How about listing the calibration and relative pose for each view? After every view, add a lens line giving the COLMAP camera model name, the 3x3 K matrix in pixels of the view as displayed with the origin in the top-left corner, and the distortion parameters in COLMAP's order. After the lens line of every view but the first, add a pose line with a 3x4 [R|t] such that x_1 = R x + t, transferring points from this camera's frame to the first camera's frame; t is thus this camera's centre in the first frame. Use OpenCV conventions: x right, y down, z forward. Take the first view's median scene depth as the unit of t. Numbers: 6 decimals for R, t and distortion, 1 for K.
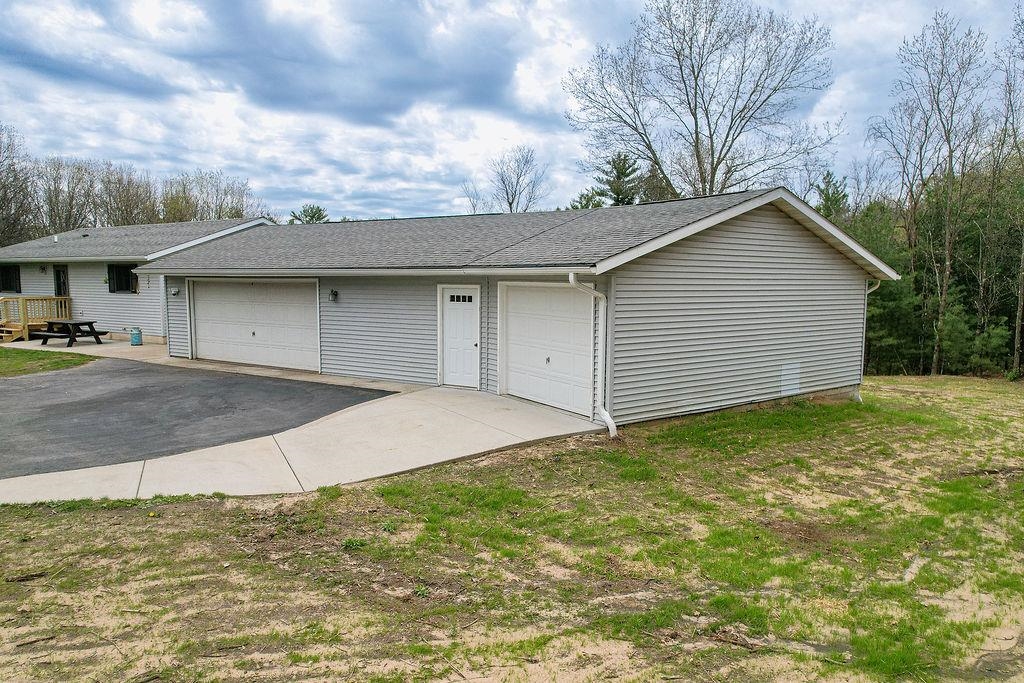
lens RADIAL K [[667.3, 0, 520.8], [0, 667.3, 331.9], [0, 0, 1]] dist [-0.082080, 0.067211]
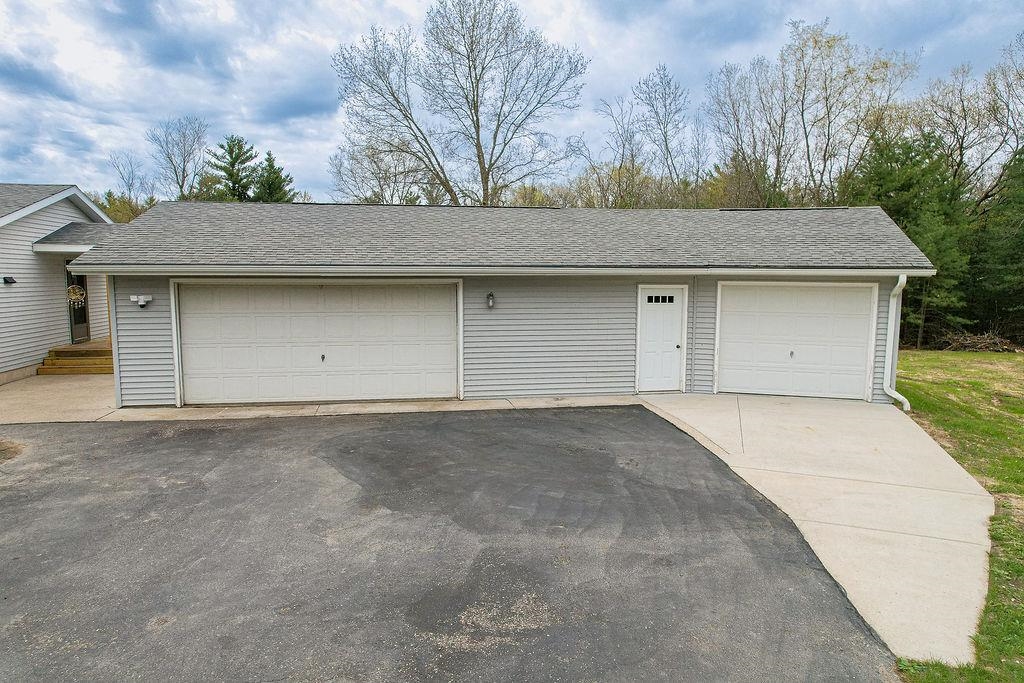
lens RADIAL K [[667.3, 0, 520.8], [0, 667.3, 331.9], [0, 0, 1]] dist [-0.082080, 0.067211]
pose [[0.766468, -0.058989, 0.639568, -0.453479], [0.054142, 0.998163, 0.027178, -0.021202], [-0.639996, 0.013796, 0.768254, 0.210831]]
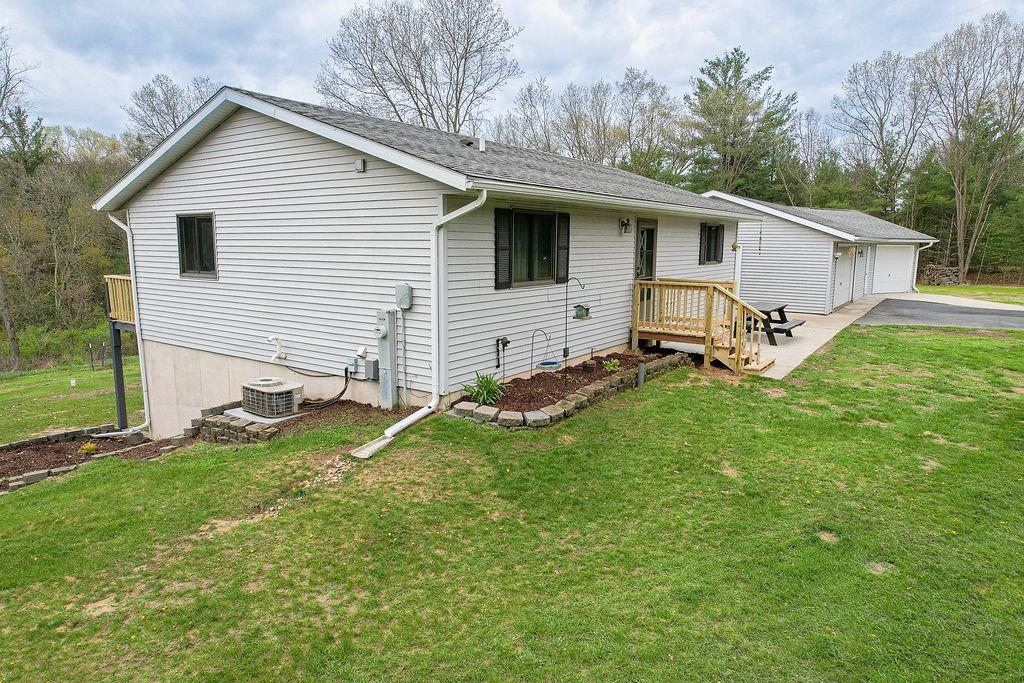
lens RADIAL K [[667.3, 0, 520.8], [0, 667.3, 331.9], [0, 0, 1]] dist [-0.082080, 0.067211]
pose [[0.065042, -0.141172, 0.987846, -1.177340], [0.075308, 0.987814, 0.136209, -0.086621], [-0.995037, 0.065533, 0.074880, 0.993753]]
